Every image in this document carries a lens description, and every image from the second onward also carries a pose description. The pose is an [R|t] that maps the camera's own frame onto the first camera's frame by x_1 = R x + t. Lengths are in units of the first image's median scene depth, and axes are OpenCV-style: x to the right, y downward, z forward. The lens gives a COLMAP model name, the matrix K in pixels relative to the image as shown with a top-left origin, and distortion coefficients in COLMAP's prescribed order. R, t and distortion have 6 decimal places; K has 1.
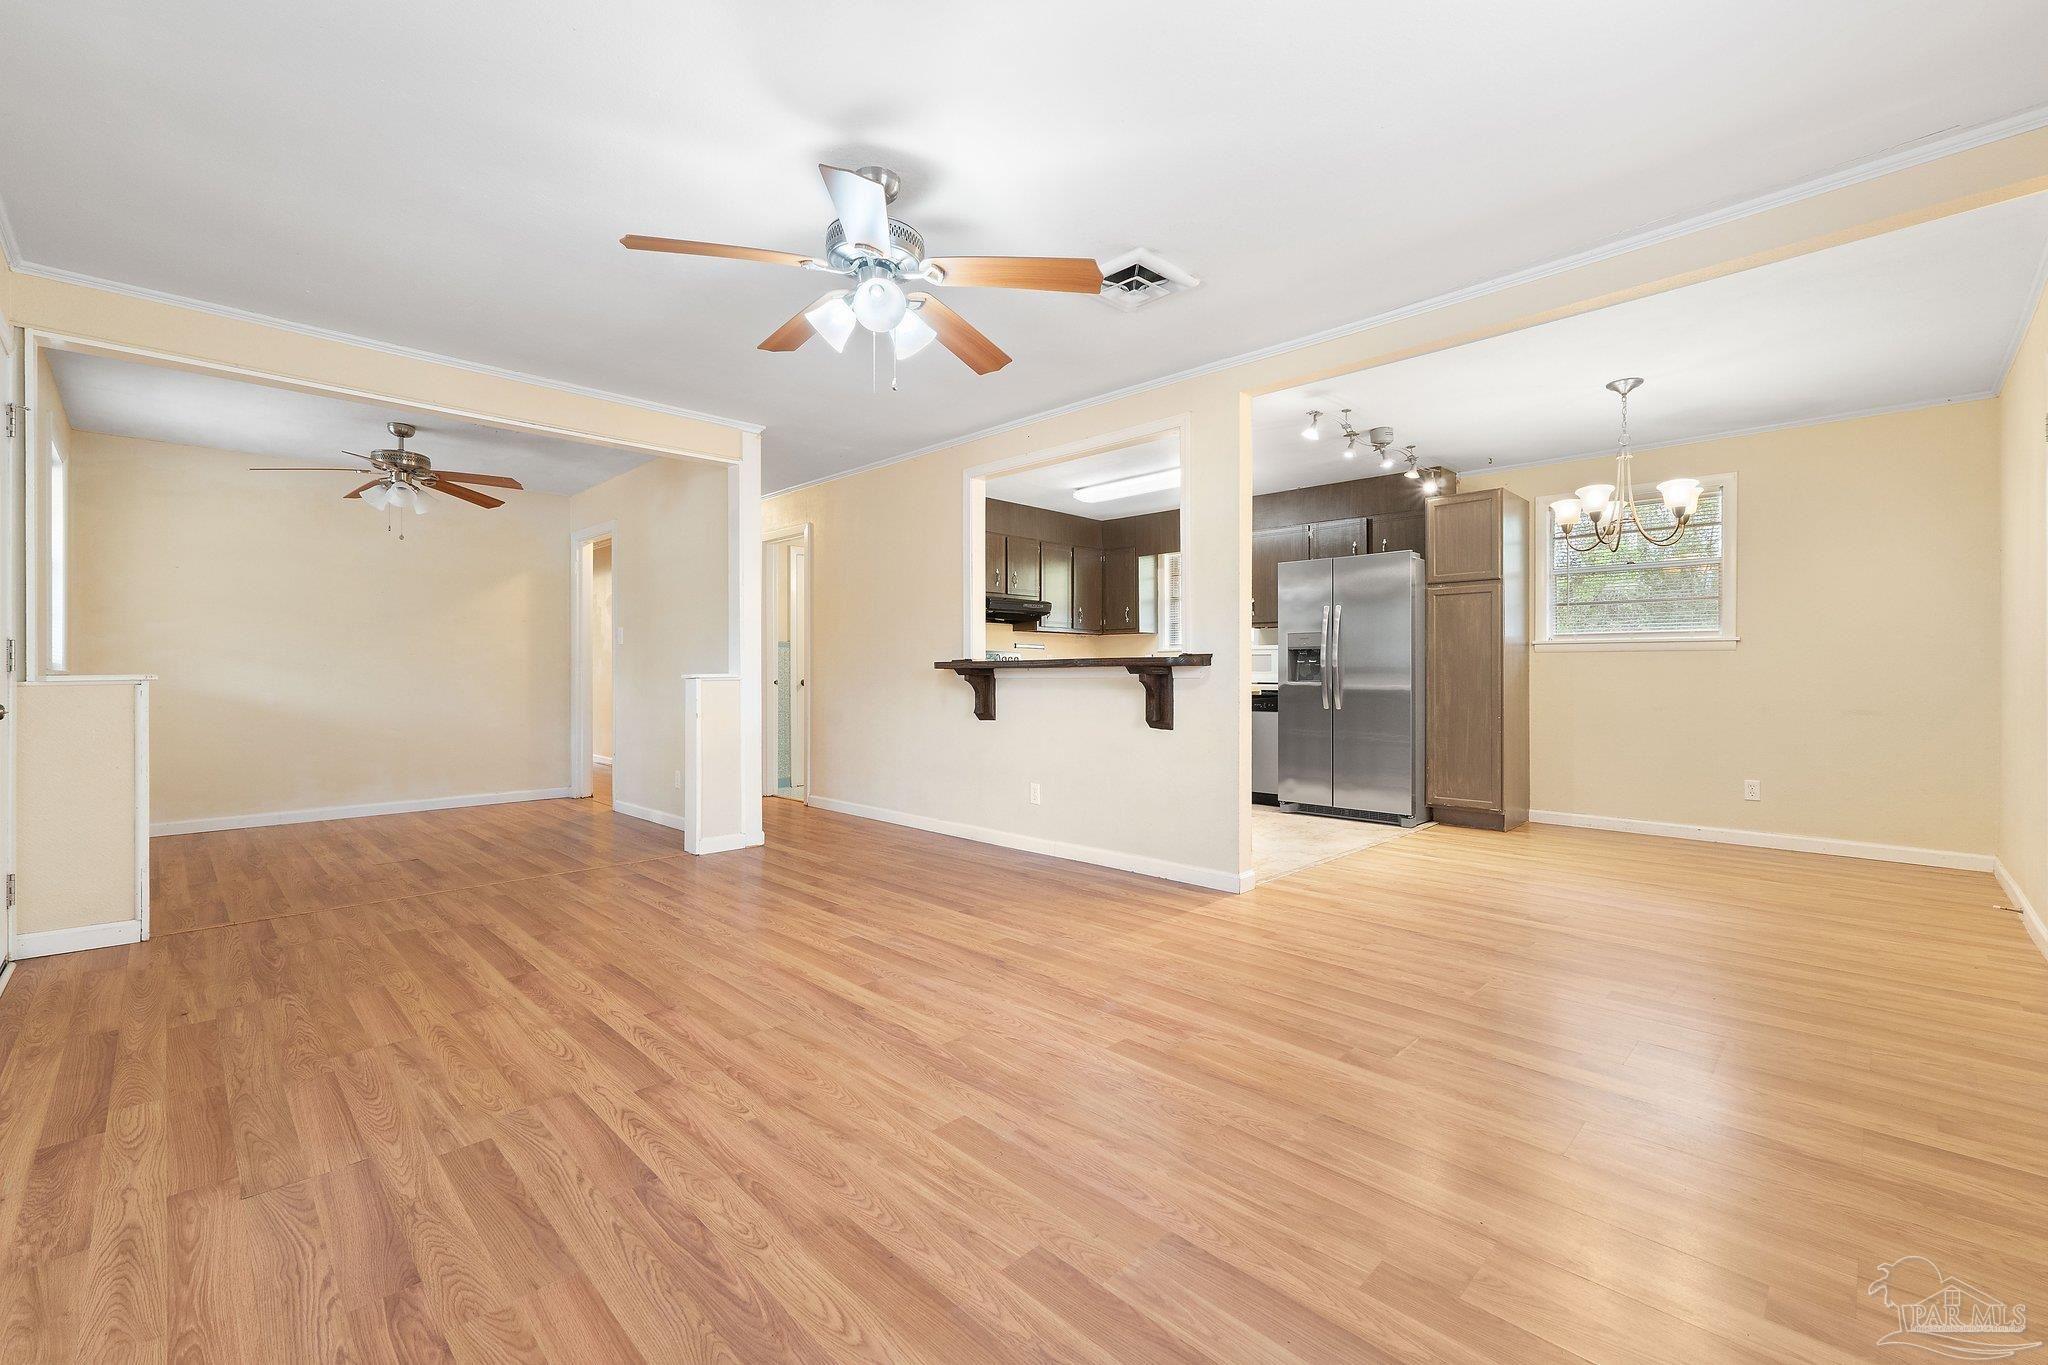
lens RADIAL K [[855.4, 0, 1021.2], [0, 855.4, 675.3], [0, 0, 1]] dist [0.003641, 0.000113]
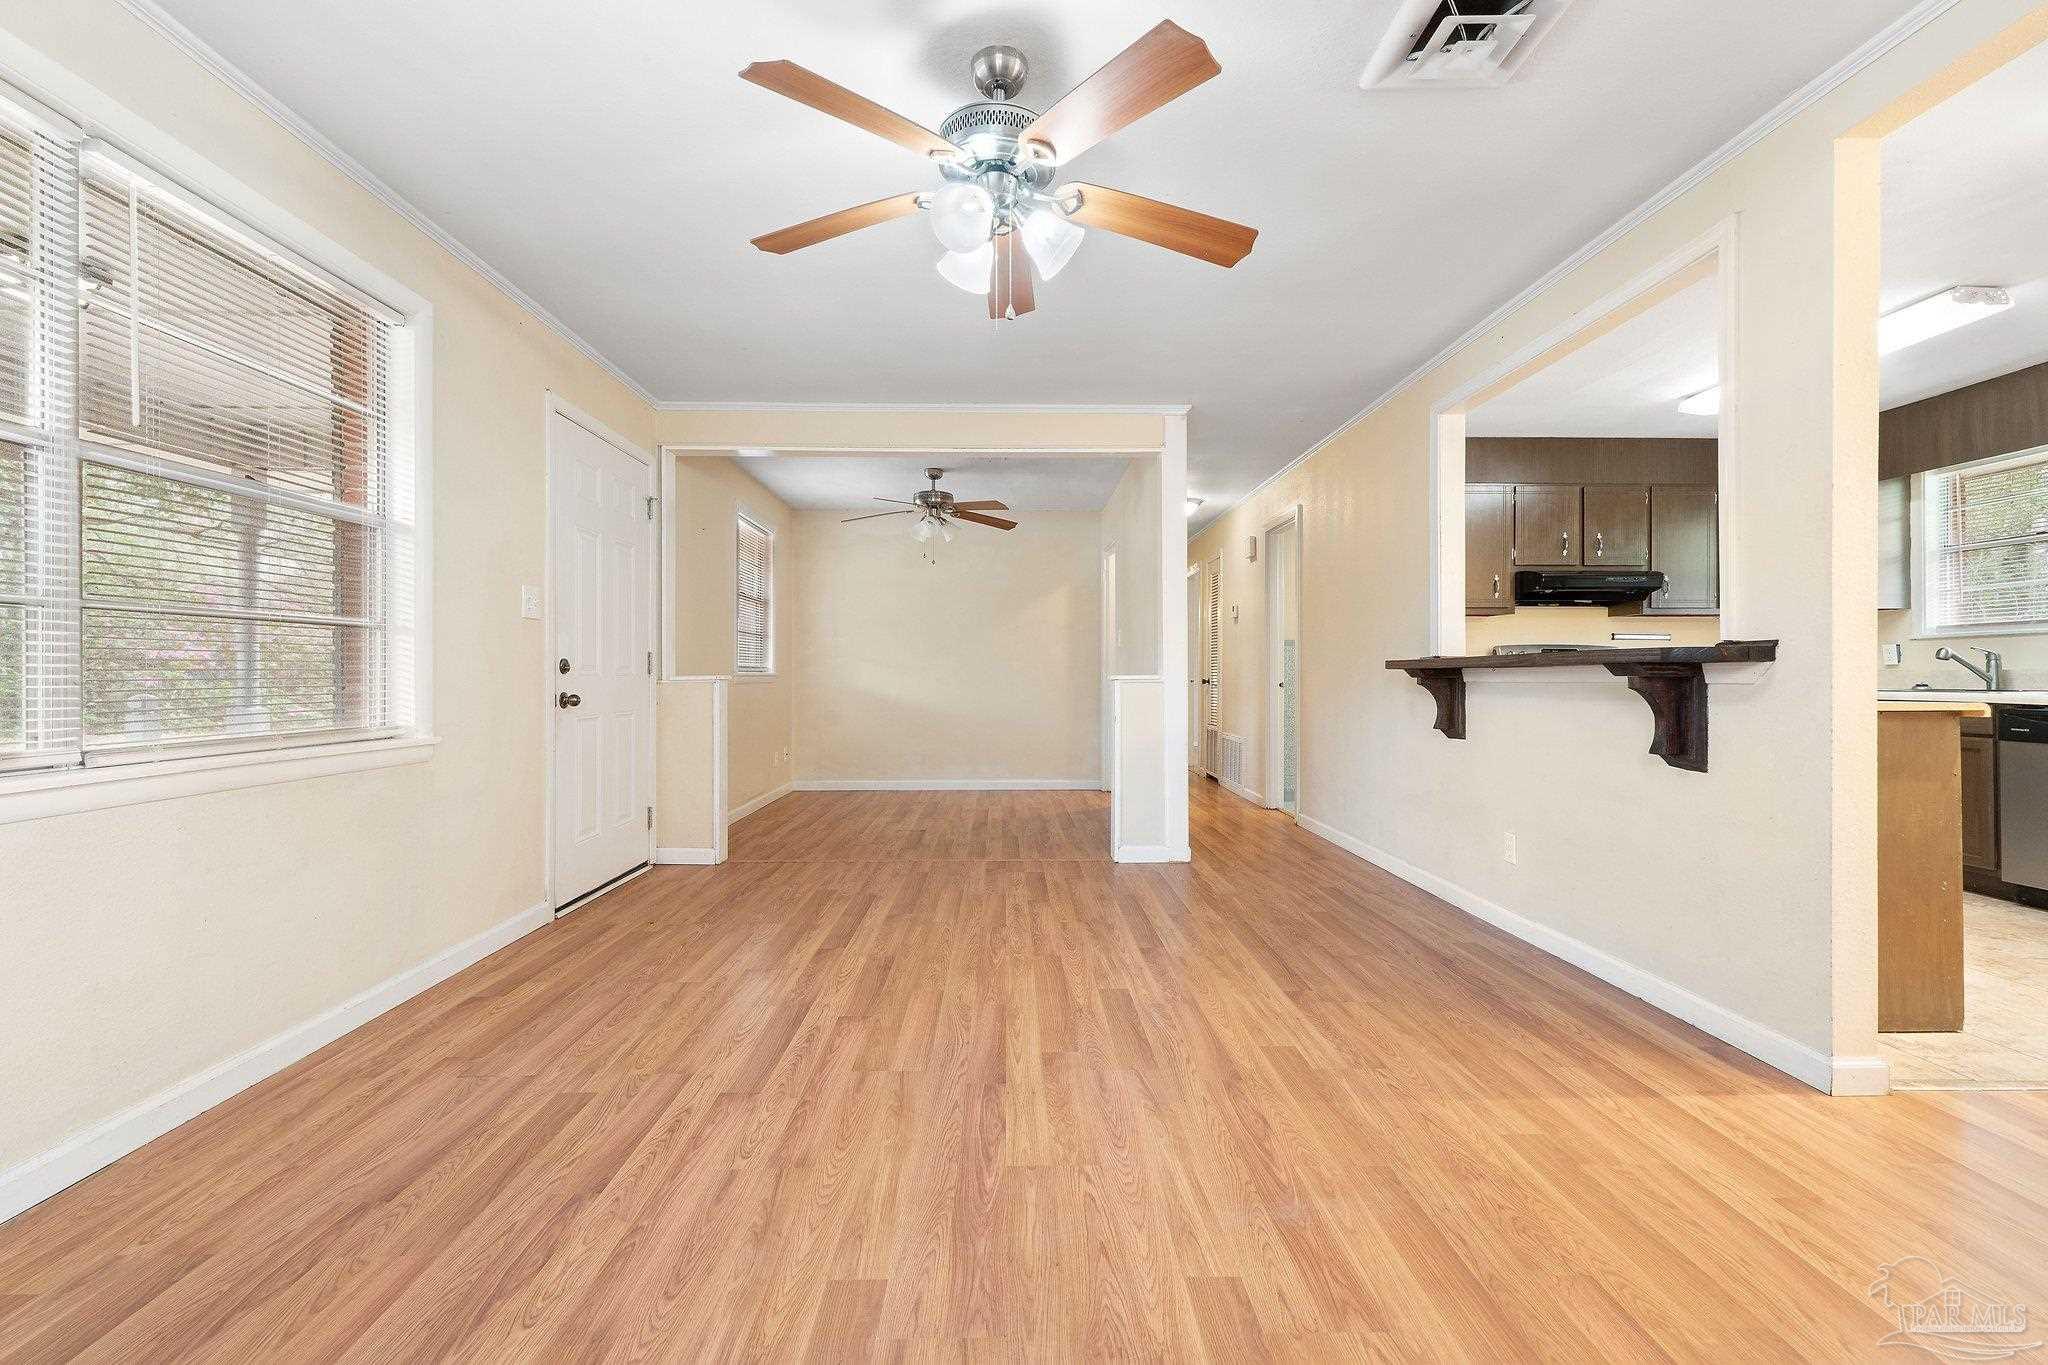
lens RADIAL K [[855.4, 0, 1021.2], [0, 855.4, 675.3], [0, 0, 1]] dist [0.003641, 0.000113]
pose [[0.722360, 0.001095, -0.691516, 0.341993], [-0.002085, 0.999998, -0.000594, -0.001568], [0.691514, 0.001871, 0.722361, 0.359659]]
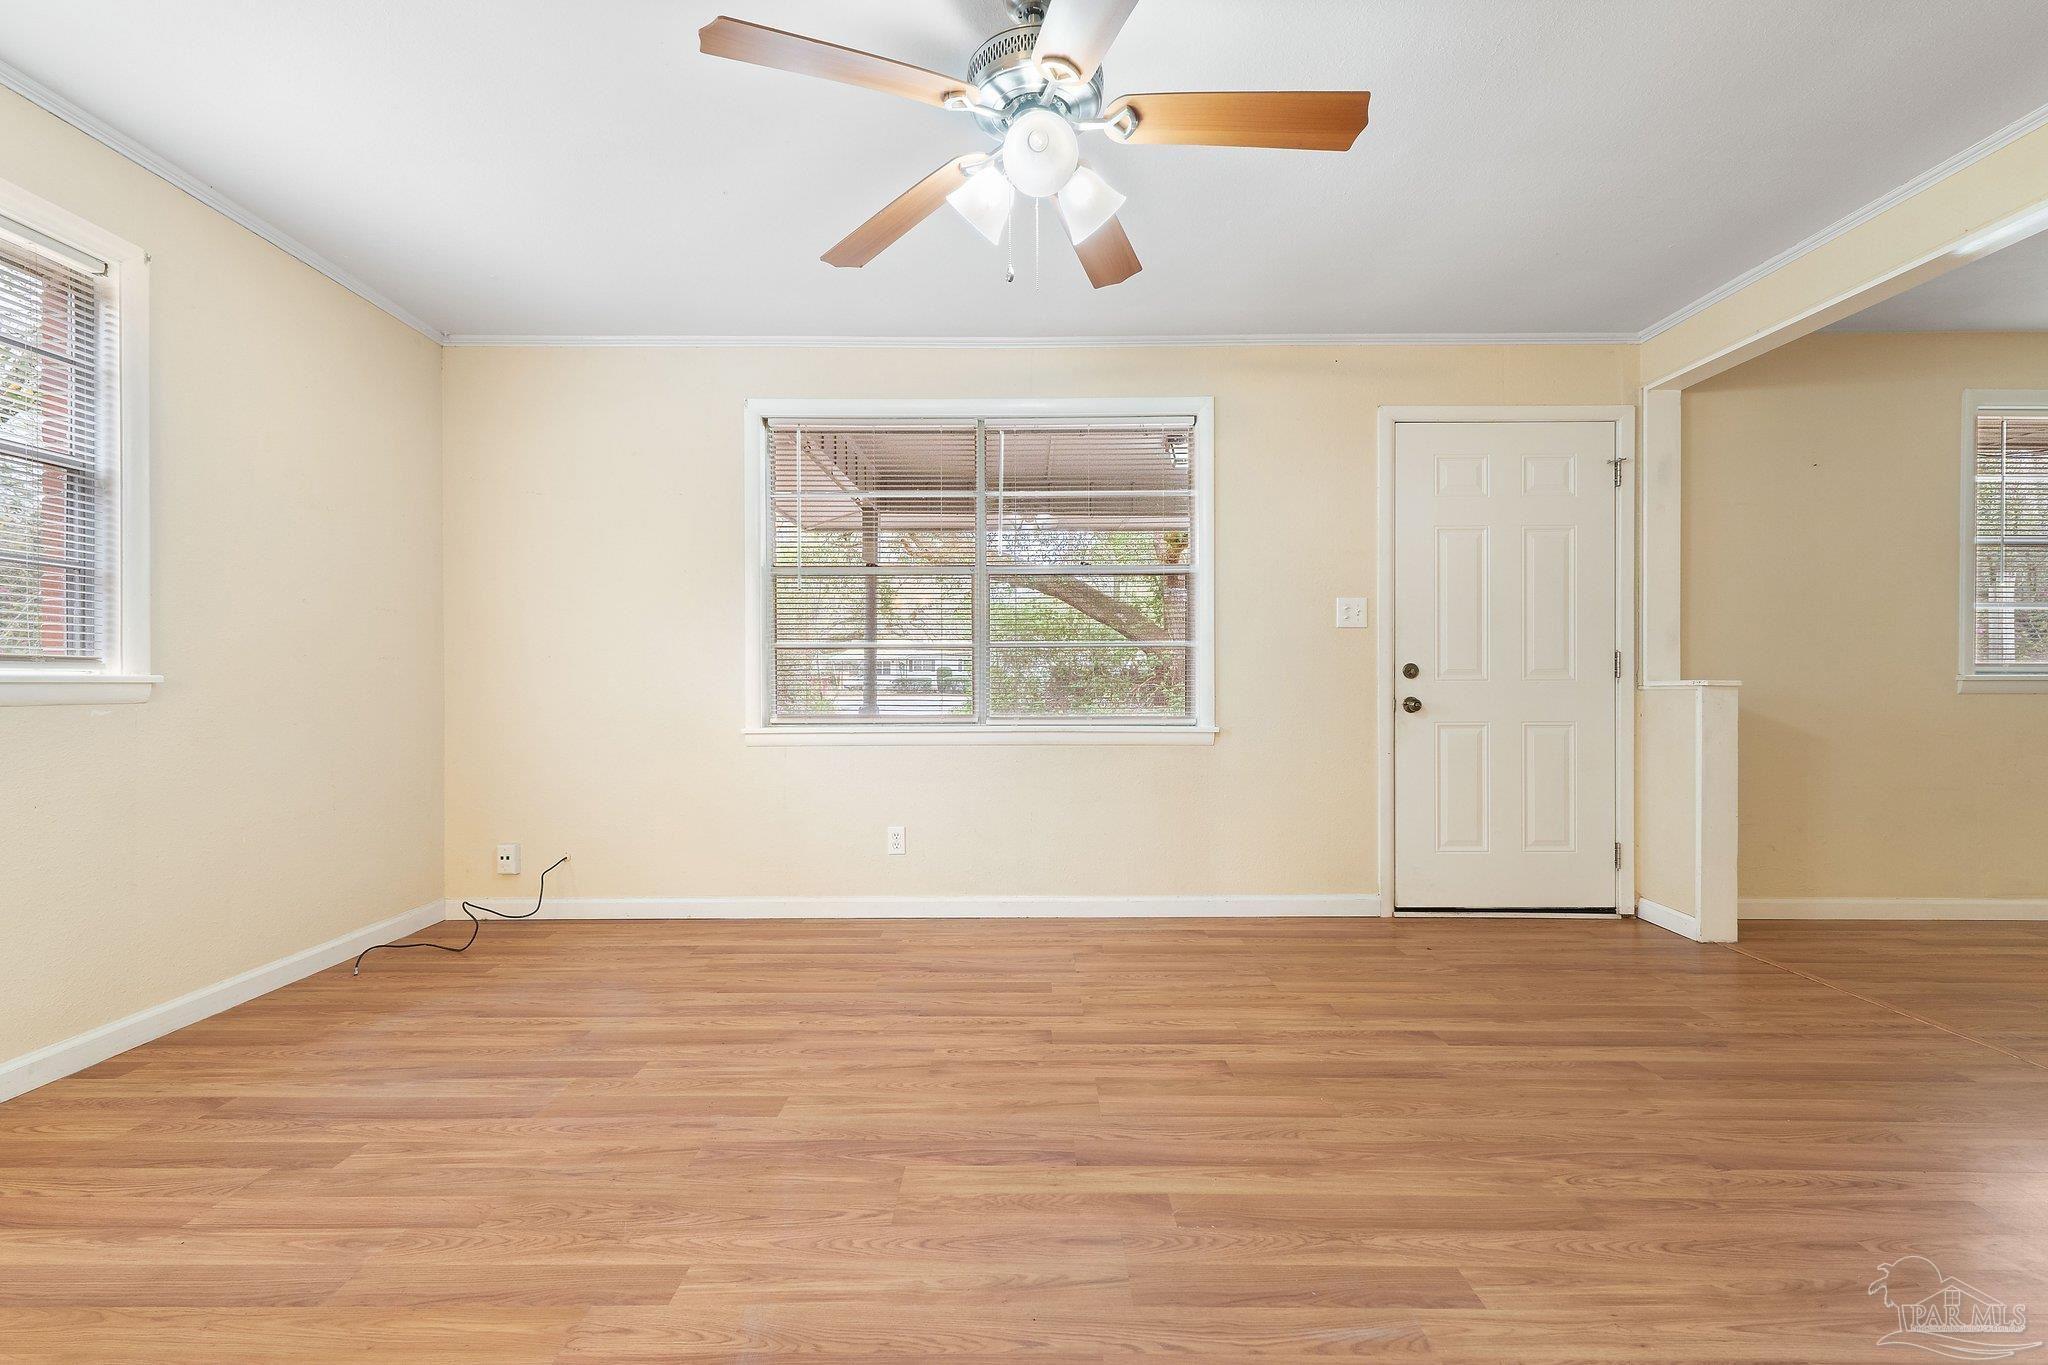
lens RADIAL K [[855.7, 0, 1024.0], [0, 855.7, 682.5], [0, 0, 1]] dist [0.003019, 0.000430]
pose [[-0.706937, 0.004100, -0.707264, 0.289256], [-0.000582, 0.999979, 0.006379, -0.004444], [0.707276, 0.004921, -0.706921, 1.257893]]
